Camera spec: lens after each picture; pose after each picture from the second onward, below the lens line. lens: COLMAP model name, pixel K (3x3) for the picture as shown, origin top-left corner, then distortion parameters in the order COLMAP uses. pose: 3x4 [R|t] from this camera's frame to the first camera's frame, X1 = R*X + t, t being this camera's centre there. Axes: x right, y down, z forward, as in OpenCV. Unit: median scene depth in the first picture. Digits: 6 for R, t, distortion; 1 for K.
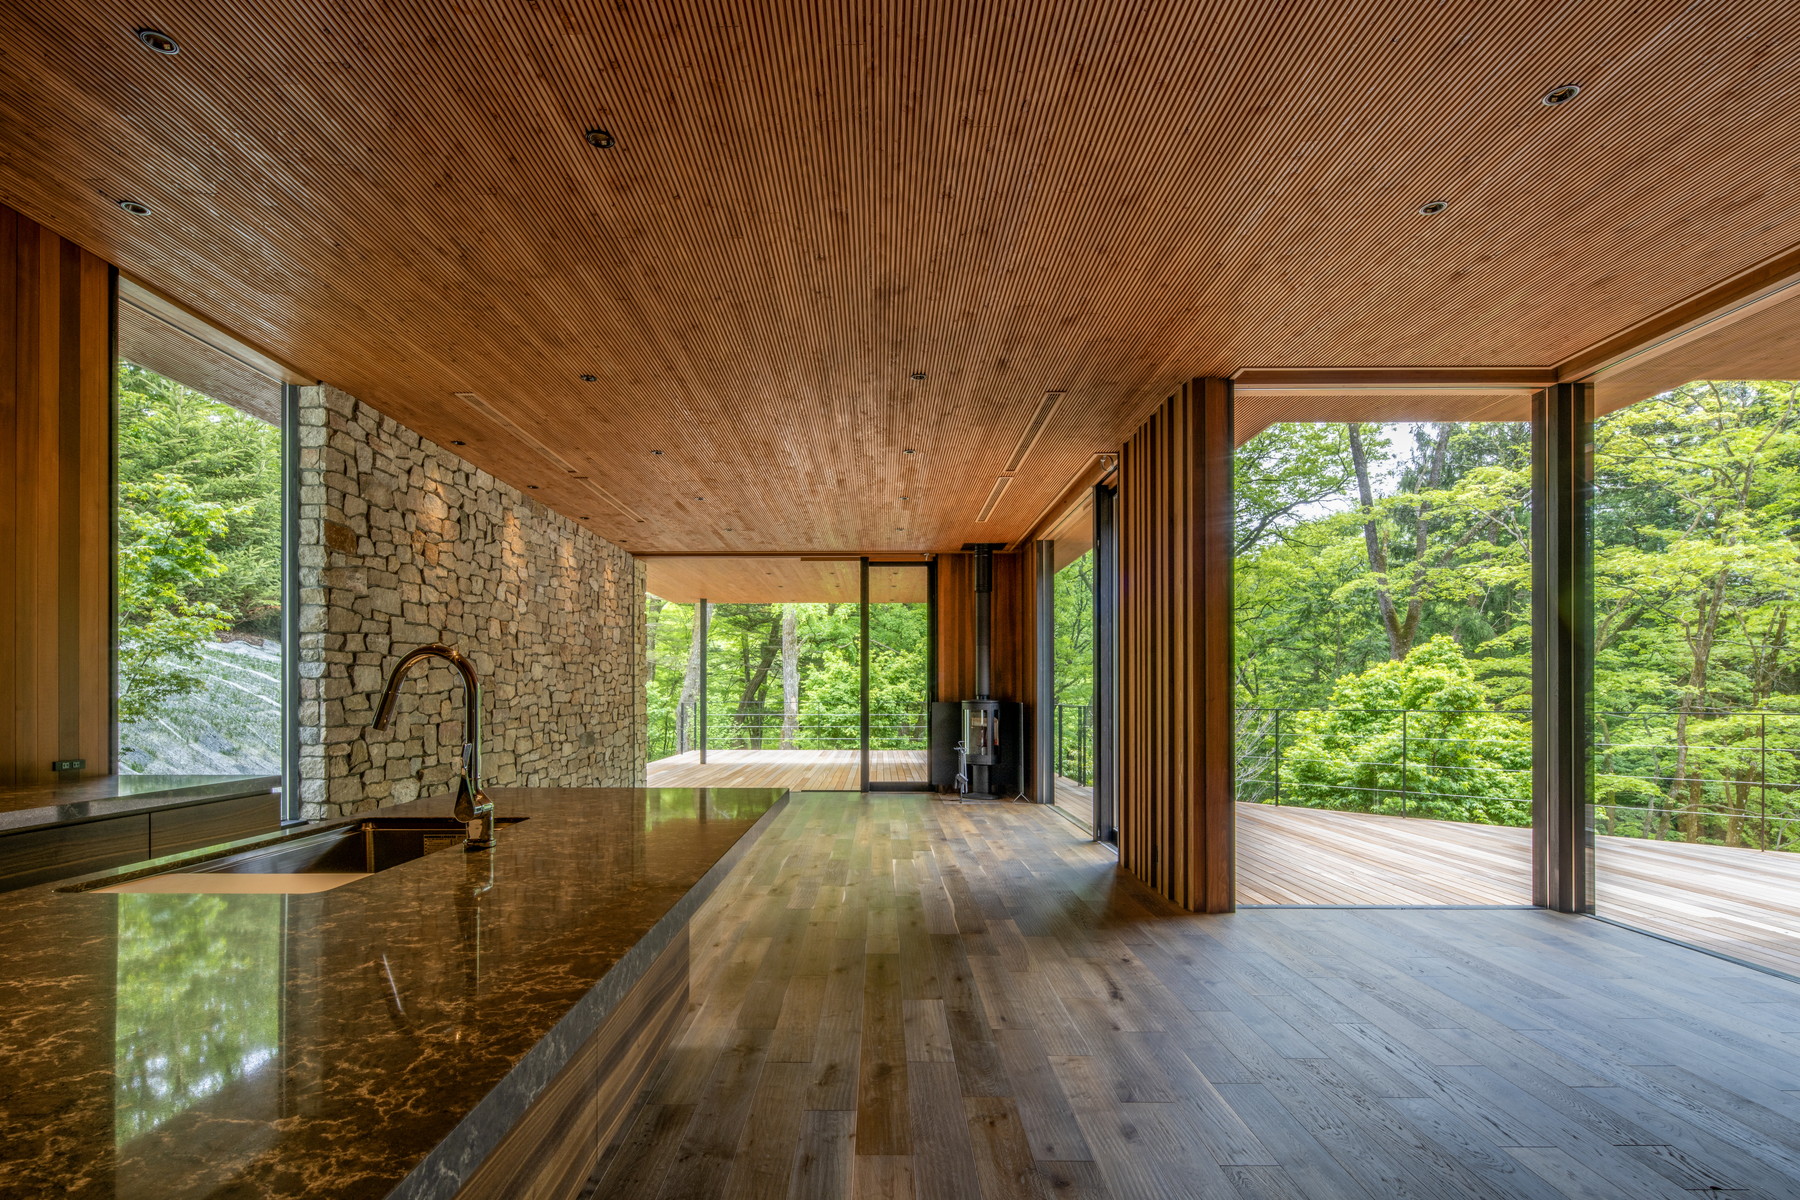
lens RADIAL K [[864.8, 0, 902.1], [0, 864.8, 607.2], [0, 0, 1]] dist [0.004192, -0.003205]
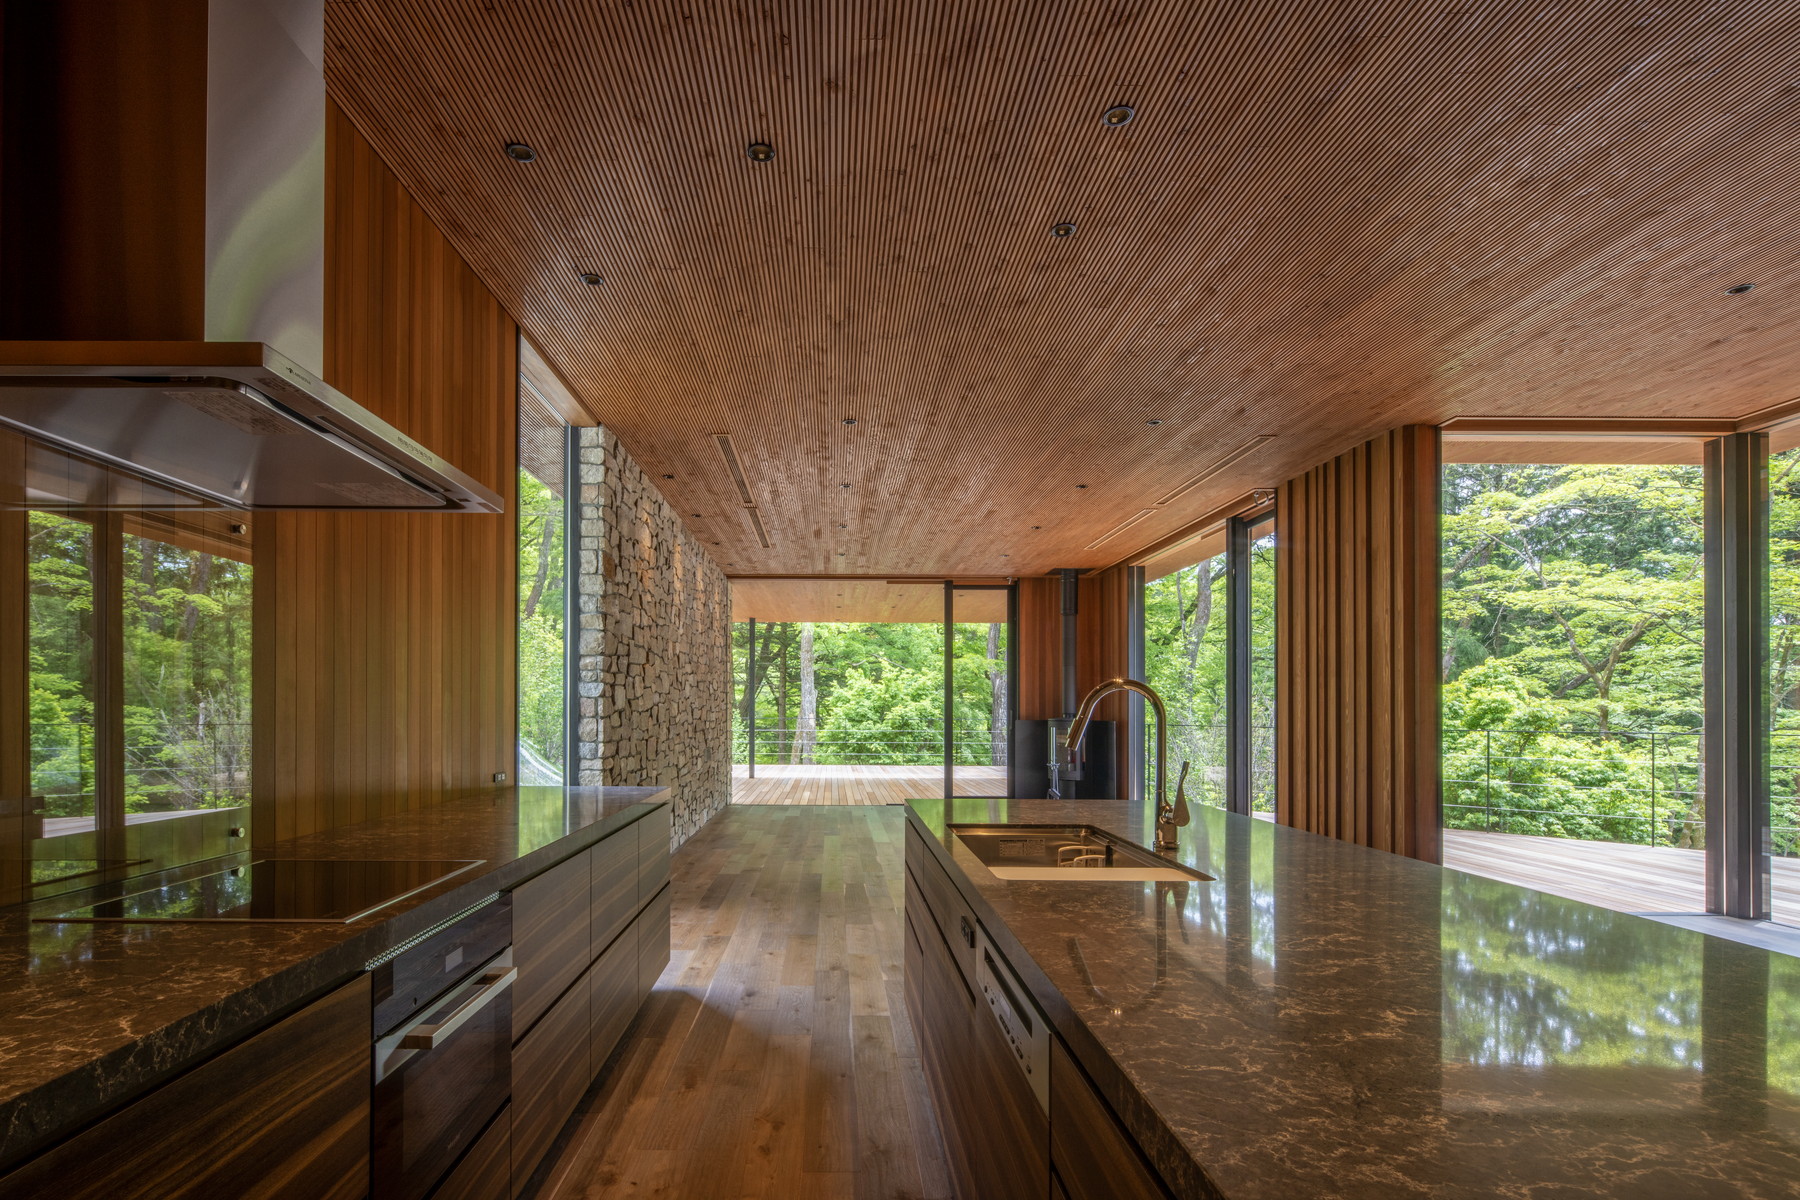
lens RADIAL K [[864.8, 0, 830.4], [0, 864.8, 620.2], [0, 0, 1]] dist [0.004192, -0.003205]
pose [[0.999969, 0.005316, 0.005837, -0.220077], [-0.005303, 0.999983, -0.002295, -0.007724], [-0.005849, 0.002264, 0.999980, -0.046305]]
